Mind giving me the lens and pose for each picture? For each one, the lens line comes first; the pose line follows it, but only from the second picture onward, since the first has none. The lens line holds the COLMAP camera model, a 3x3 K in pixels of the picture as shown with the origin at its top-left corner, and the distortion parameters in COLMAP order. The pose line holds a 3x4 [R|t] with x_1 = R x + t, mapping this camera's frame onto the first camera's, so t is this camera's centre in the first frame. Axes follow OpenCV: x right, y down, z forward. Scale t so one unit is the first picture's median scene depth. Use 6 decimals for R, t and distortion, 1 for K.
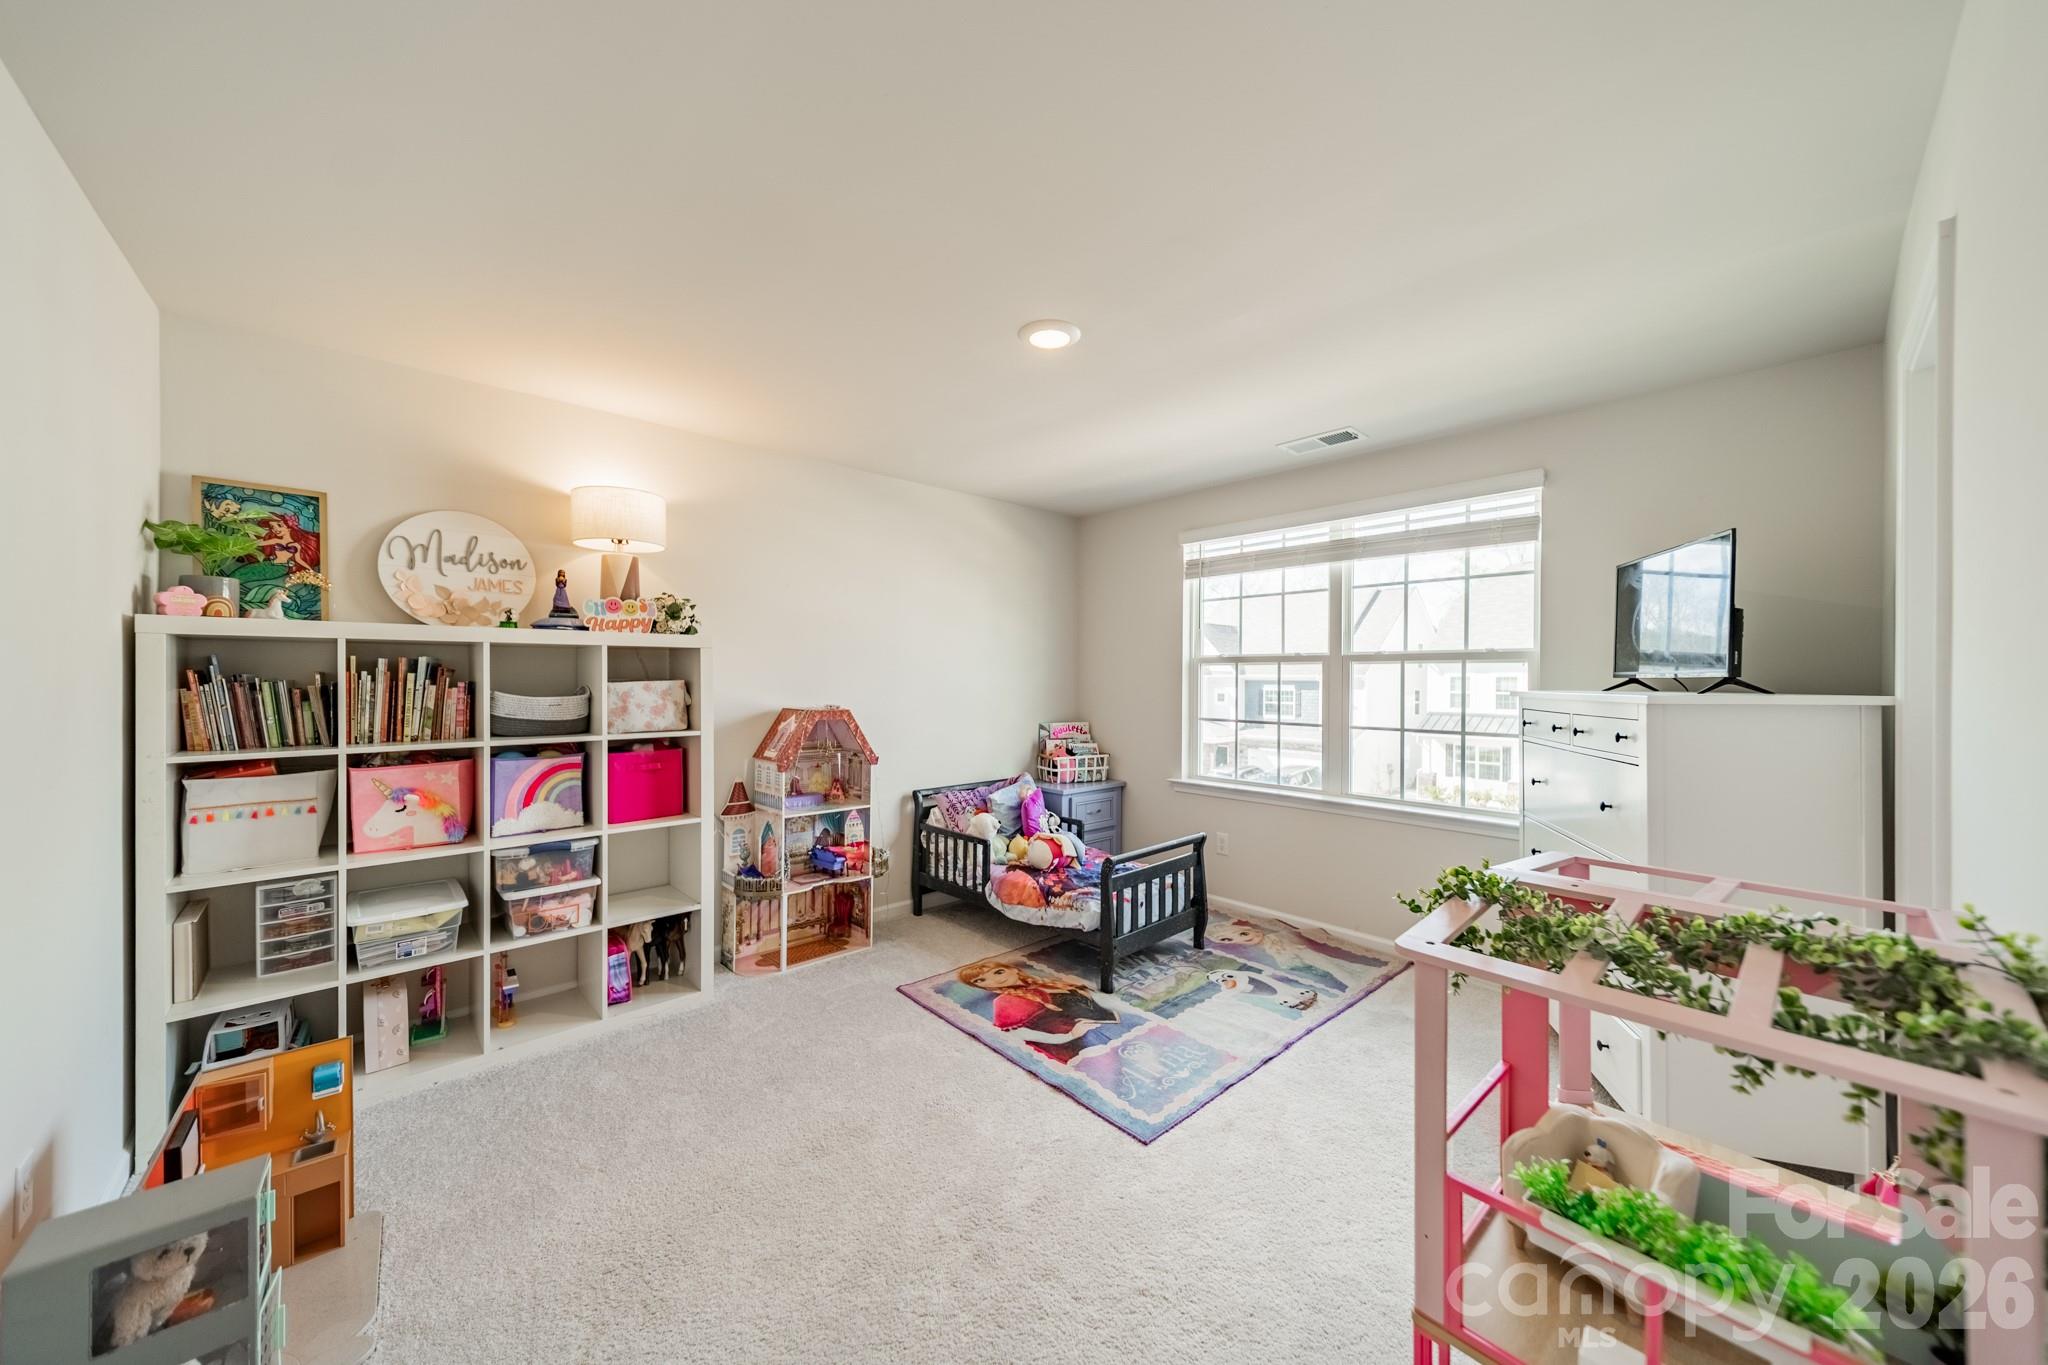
lens RADIAL K [[721.8, 0, 1027.4], [0, 721.8, 684.3], [0, 0, 1]] dist [0.005271, -0.000062]
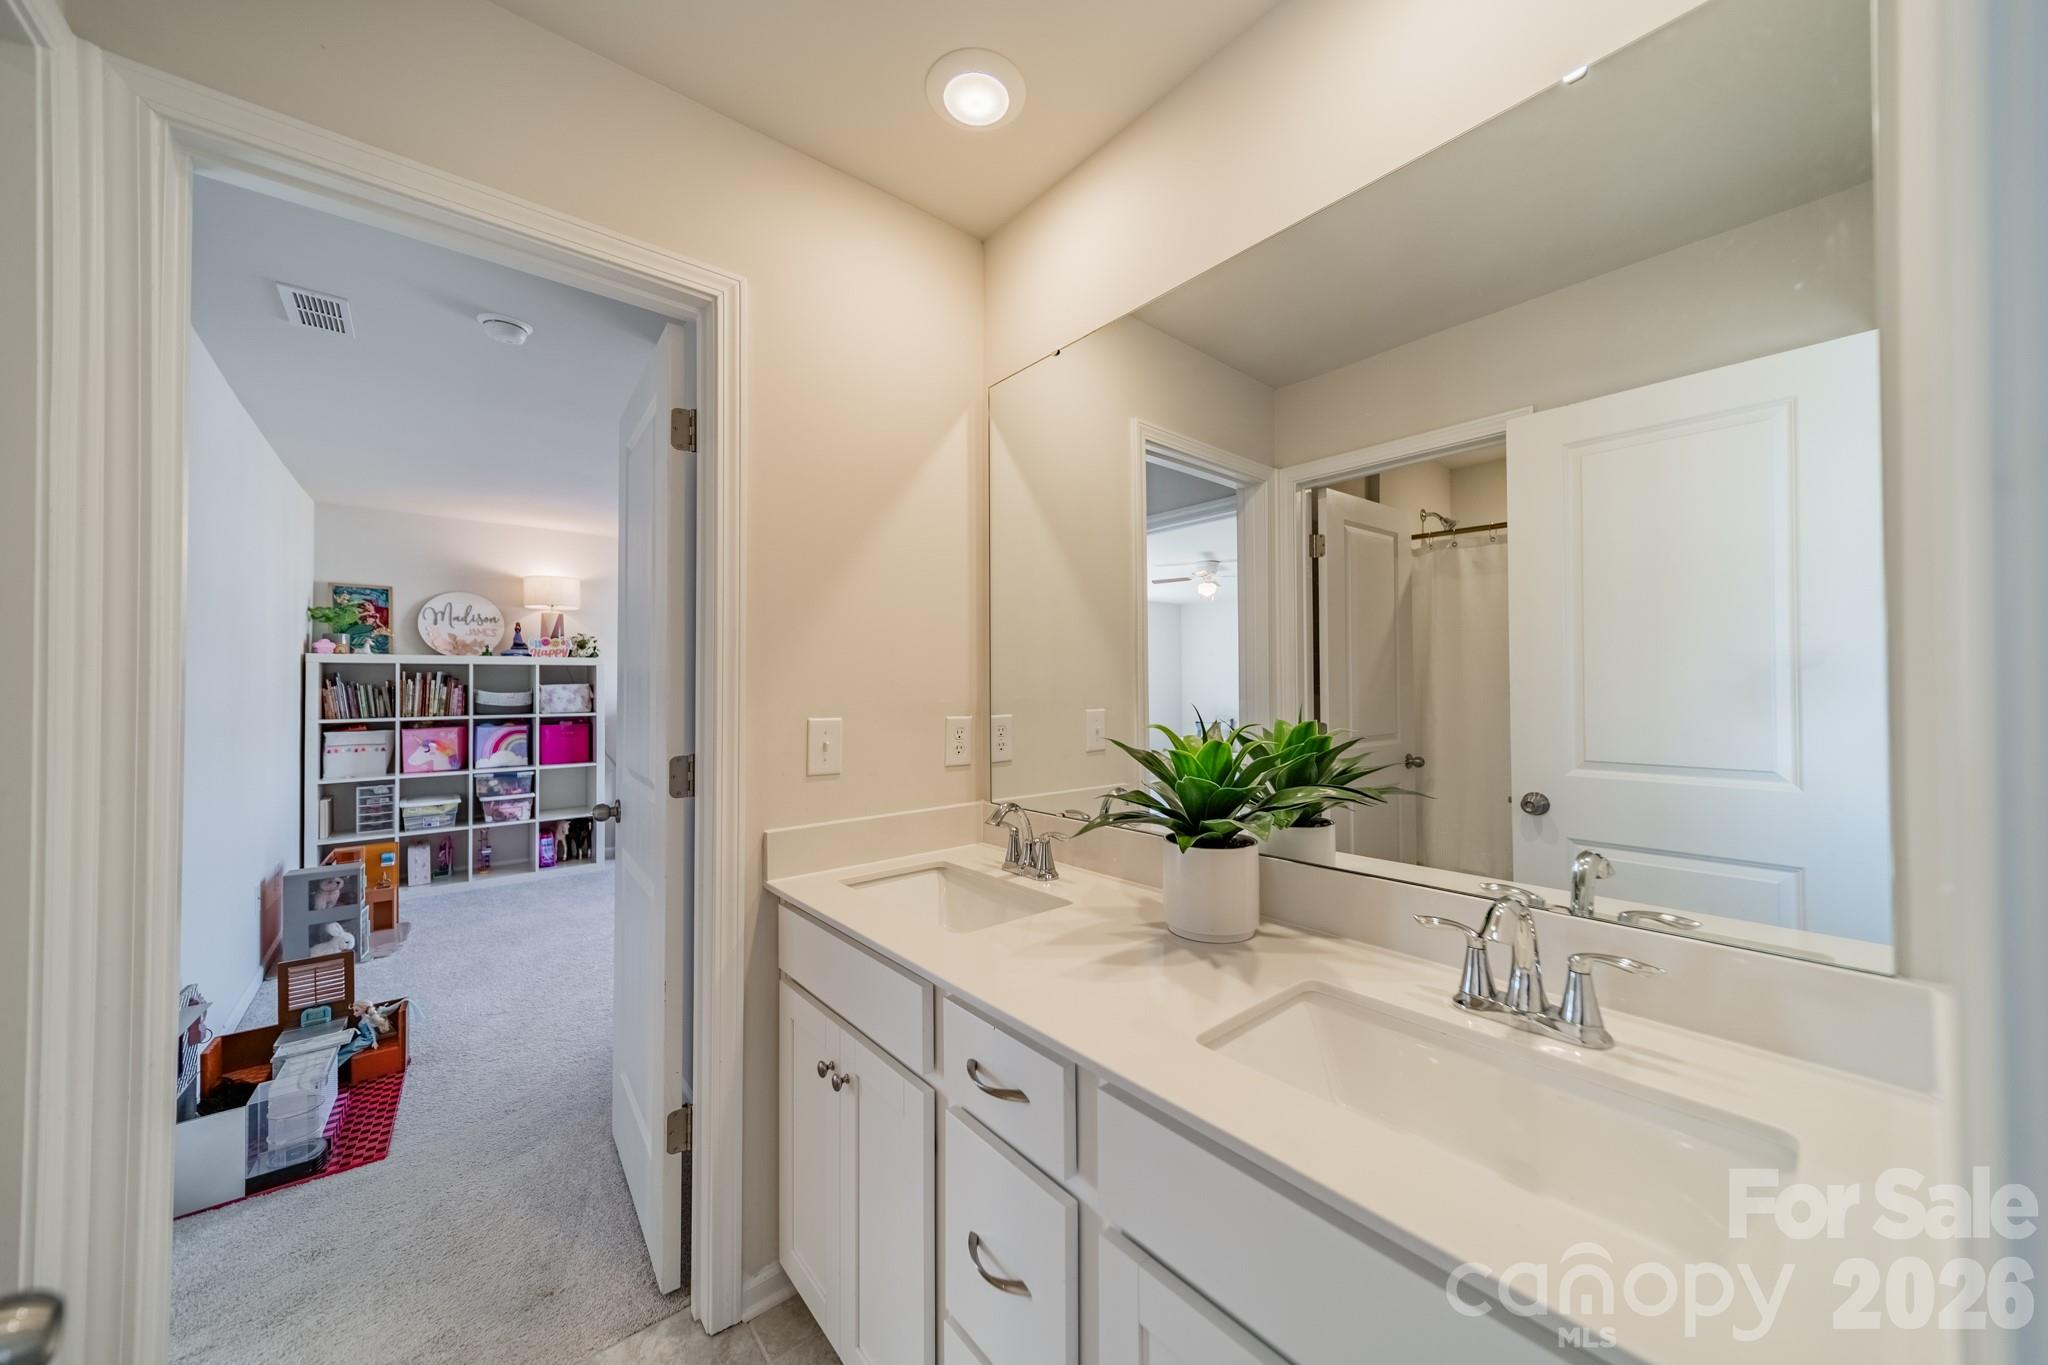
lens RADIAL K [[721.4, 0, 1028.9], [0, 721.4, 680.8], [0, 0, 1]] dist [0.007596, 0.000187]
pose [[0.998160, -0.006371, -0.060308, 0.831915], [0.005443, 0.999864, -0.015545, 0.023823], [0.060399, 0.015188, 0.998059, -0.813587]]
